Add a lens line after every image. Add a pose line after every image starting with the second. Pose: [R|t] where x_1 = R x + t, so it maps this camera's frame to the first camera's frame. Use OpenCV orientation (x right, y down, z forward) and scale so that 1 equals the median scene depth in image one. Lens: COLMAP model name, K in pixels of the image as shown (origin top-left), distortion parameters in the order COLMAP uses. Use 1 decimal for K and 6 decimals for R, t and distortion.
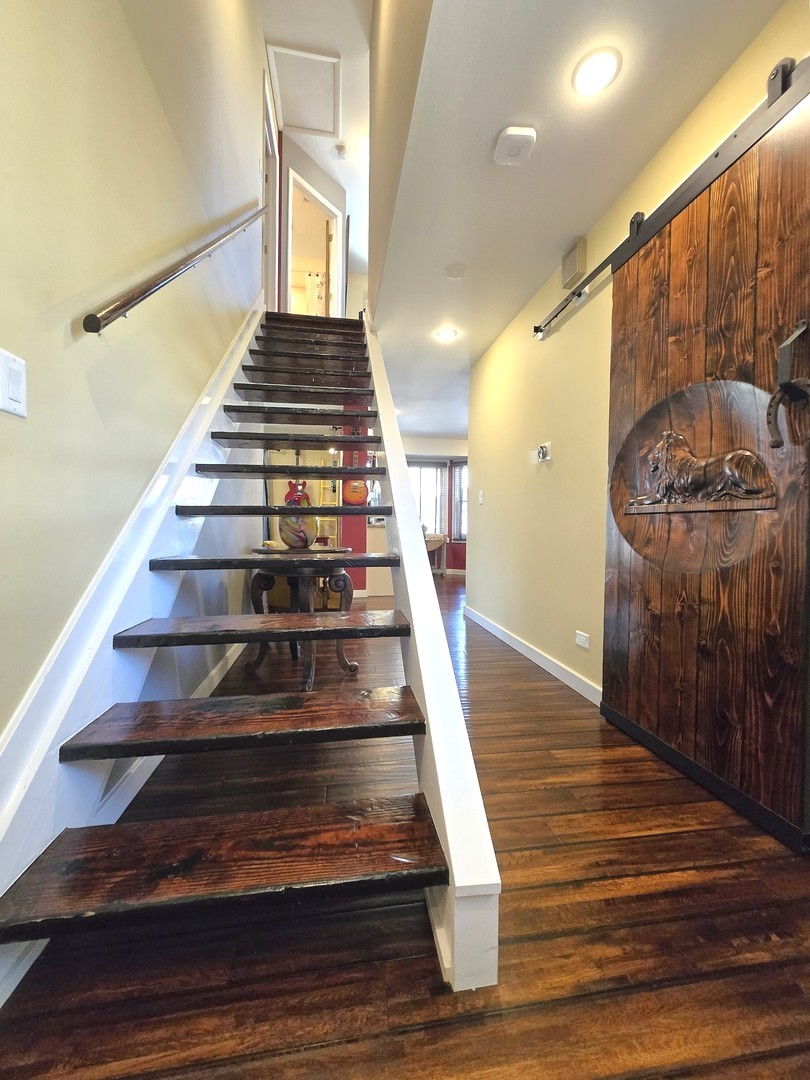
lens RADIAL K [[423.0, 0, 405.1], [0, 423.0, 536.3], [0, 0, 1]] dist [0.001393, -0.000253]
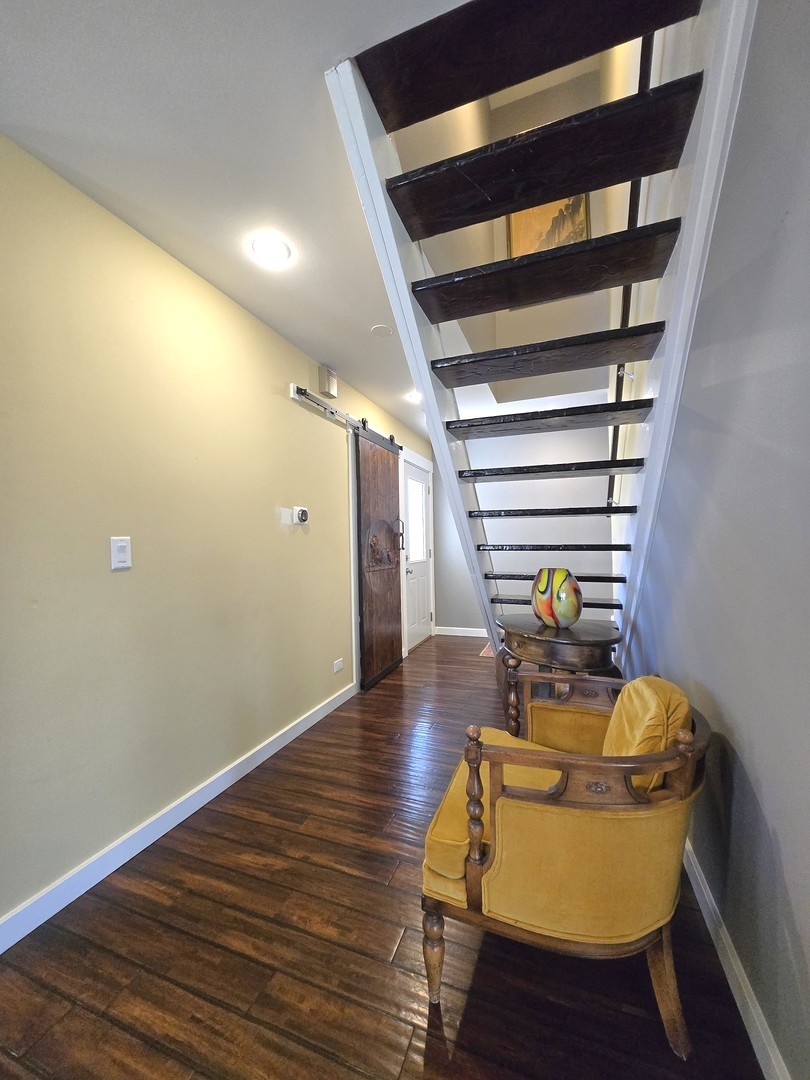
lens RADIAL K [[423.0, 0, 405.1], [0, 423.0, 536.3], [0, 0, 1]] dist [0.001393, -0.000253]
pose [[-0.869729, 0.012639, 0.493367, -0.686546], [0.018815, 0.999794, 0.007556, -0.272766], [-0.493170, 0.015854, -0.869788, 3.141921]]
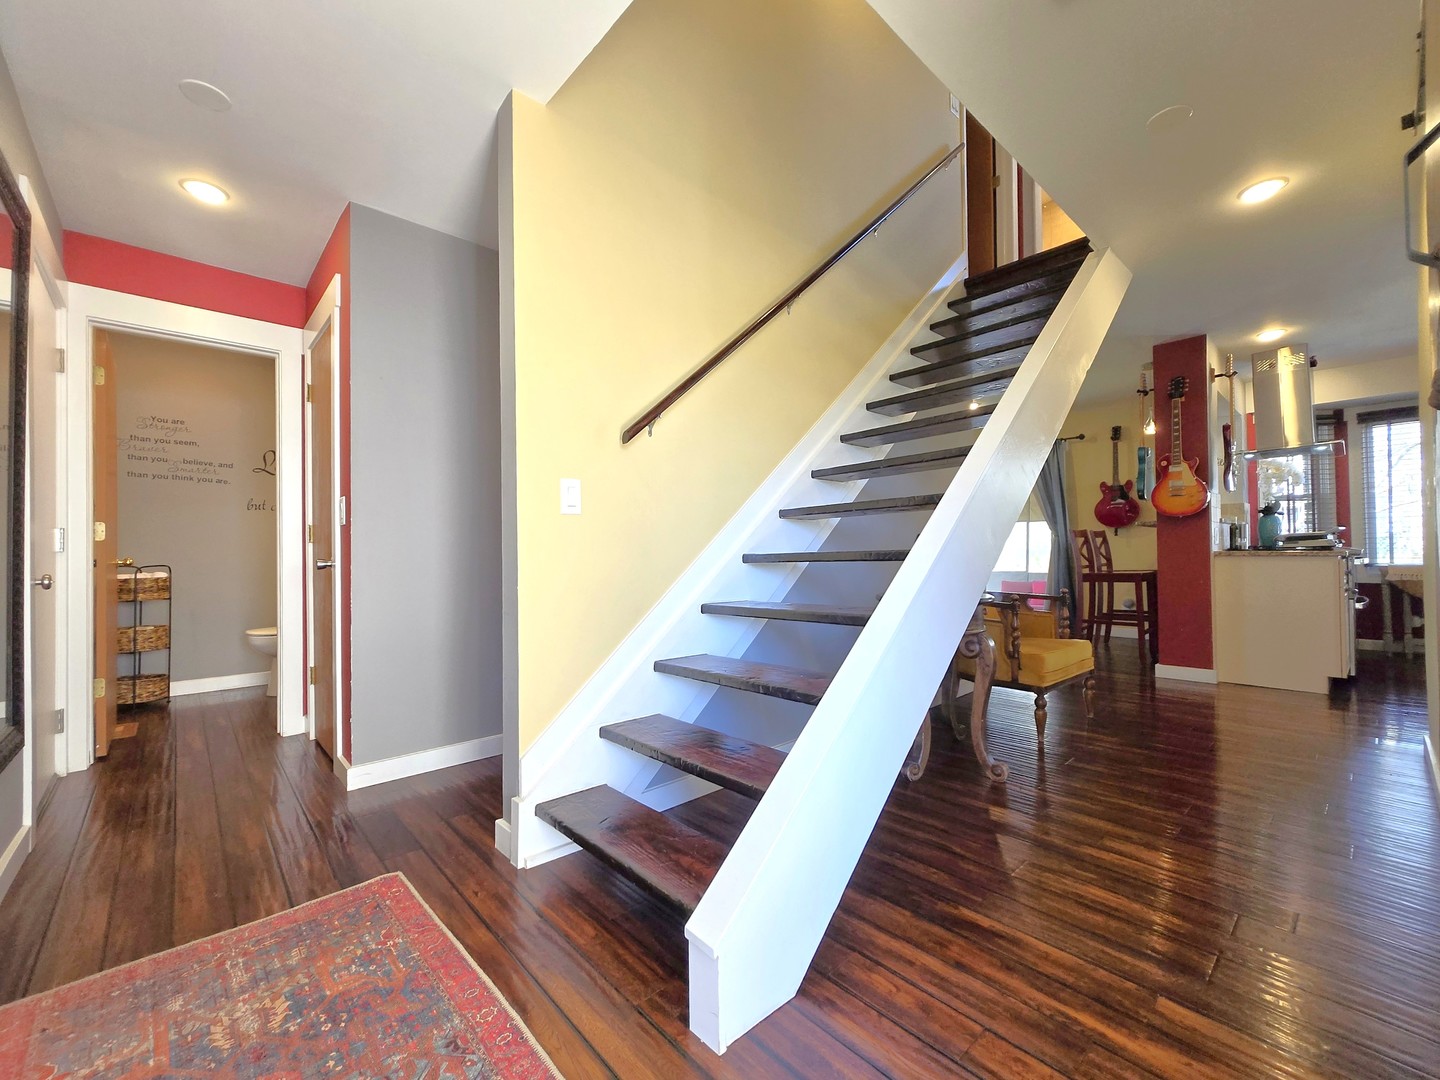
lens RADIAL K [[592.0, 0, 720.0], [0, 592.0, 540.0], [0, 0, 1]] dist [-0.001790, -0.000388]
pose [[0.552879, -0.027343, -0.832813, 0.754869], [0.001924, 0.999501, -0.031538, -0.062237], [0.833259, 0.015834, 0.552656, 0.113216]]
